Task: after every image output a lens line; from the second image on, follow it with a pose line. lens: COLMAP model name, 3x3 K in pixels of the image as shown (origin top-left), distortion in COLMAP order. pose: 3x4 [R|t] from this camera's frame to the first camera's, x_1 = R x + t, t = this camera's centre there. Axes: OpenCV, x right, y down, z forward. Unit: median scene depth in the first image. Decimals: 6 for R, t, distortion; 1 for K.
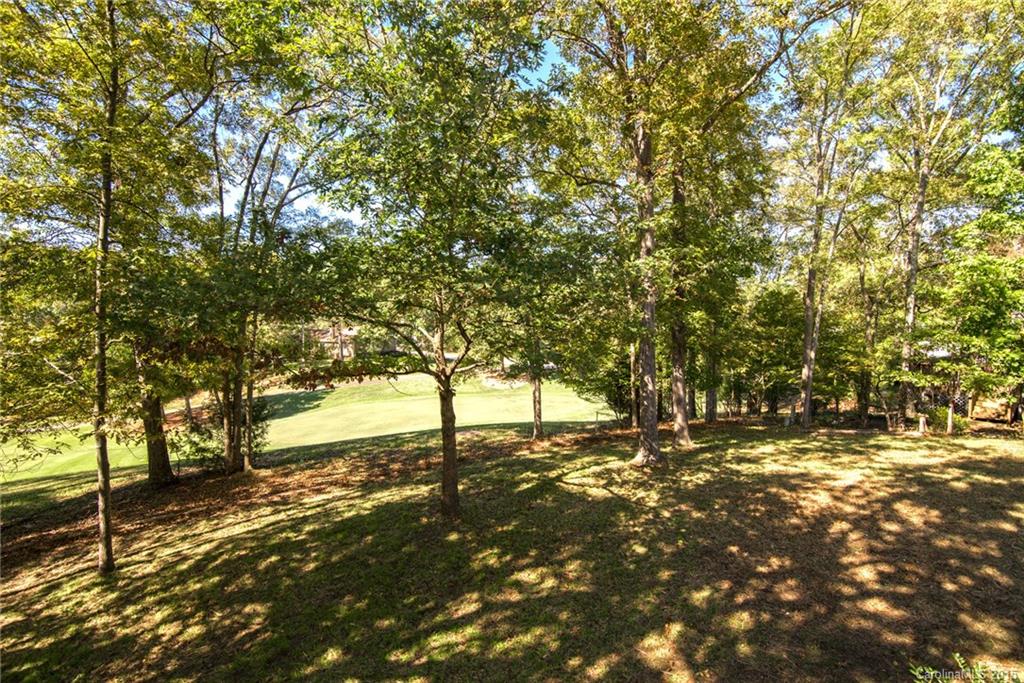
lens RADIAL K [[477.8, 0, 512.9], [0, 477.8, 341.9], [0, 0, 1]] dist [-0.004720, -0.000071]
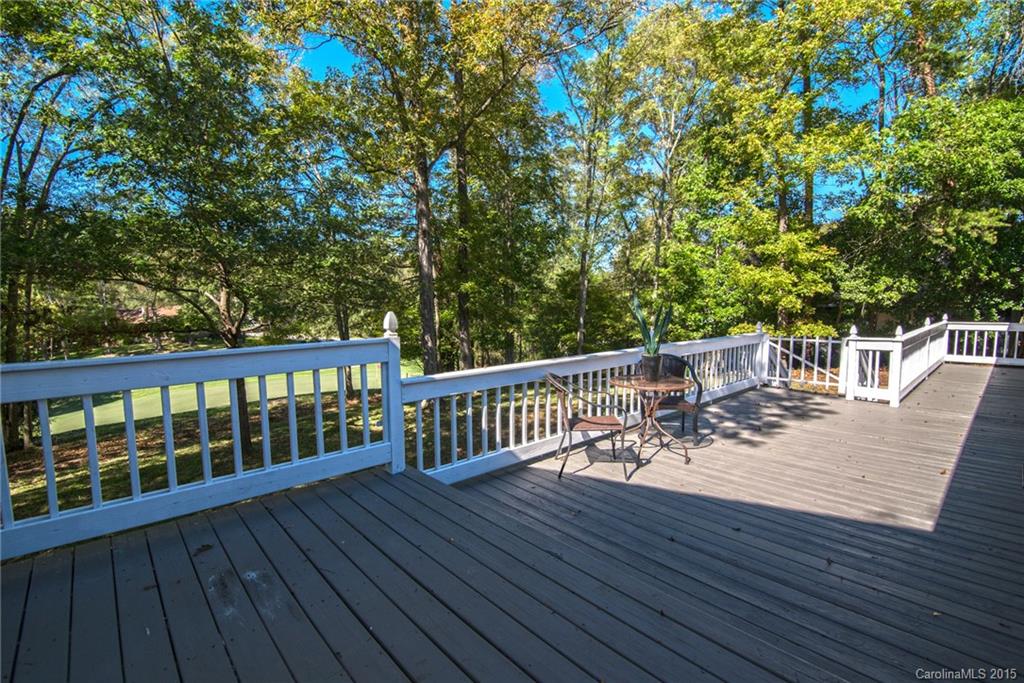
lens RADIAL K [[477.8, 0, 511.2], [0, 477.8, 342.7], [0, 0, 1]] dist [-0.004720, -0.000071]
pose [[0.959441, -0.027037, 0.280609, 0.099352], [0.015076, 0.998887, 0.044697, 0.027082], [-0.281505, -0.038653, 0.958781, -0.160703]]
